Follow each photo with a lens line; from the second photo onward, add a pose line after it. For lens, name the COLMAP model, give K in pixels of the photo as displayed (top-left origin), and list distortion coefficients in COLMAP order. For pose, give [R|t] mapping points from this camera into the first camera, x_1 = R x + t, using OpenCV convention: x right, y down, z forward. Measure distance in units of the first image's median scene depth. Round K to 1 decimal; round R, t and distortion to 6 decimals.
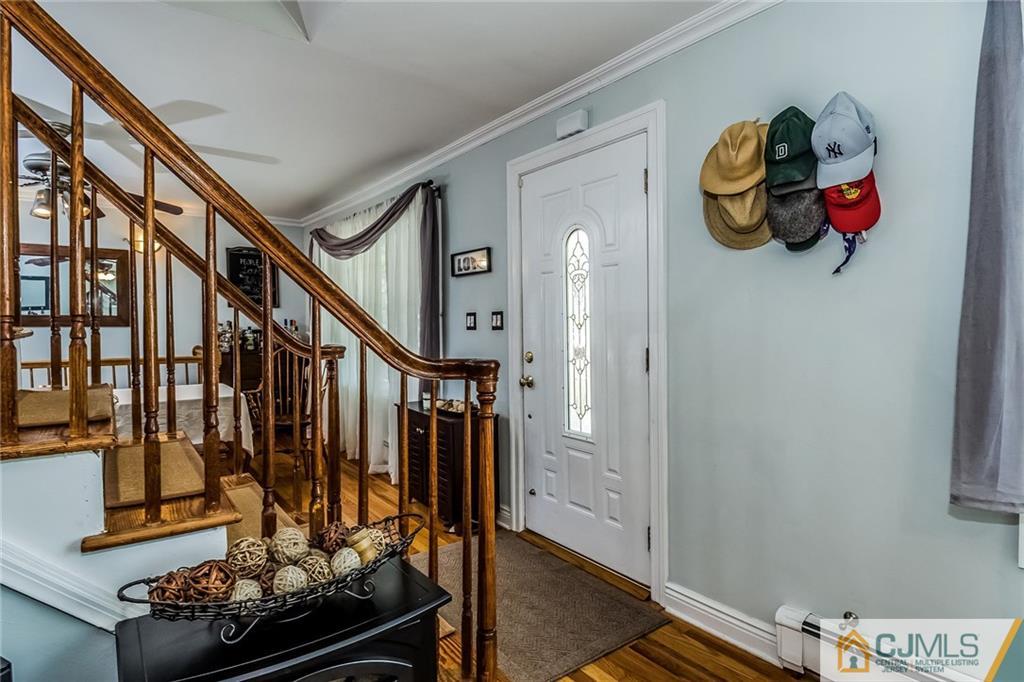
lens RADIAL K [[540.0, 0, 513.6], [0, 540.0, 335.7], [0, 0, 1]] dist [0.007773, 0.000277]
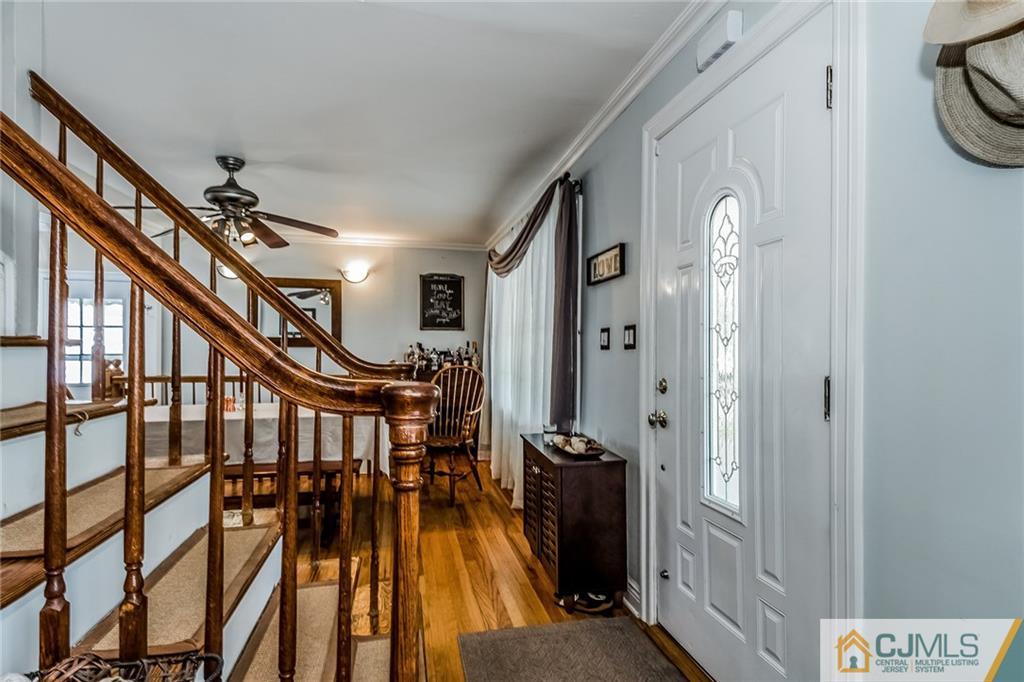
lens RADIAL K [[515.1, 0, 522.0], [0, 515.1, 355.3], [0, 0, 1]] dist [0.025100, -0.000446]
pose [[0.910904, 0.009024, -0.412519, 0.152618], [-0.014860, 0.999830, -0.010942, 0.009813], [0.412350, 0.016097, 0.910883, 0.310223]]
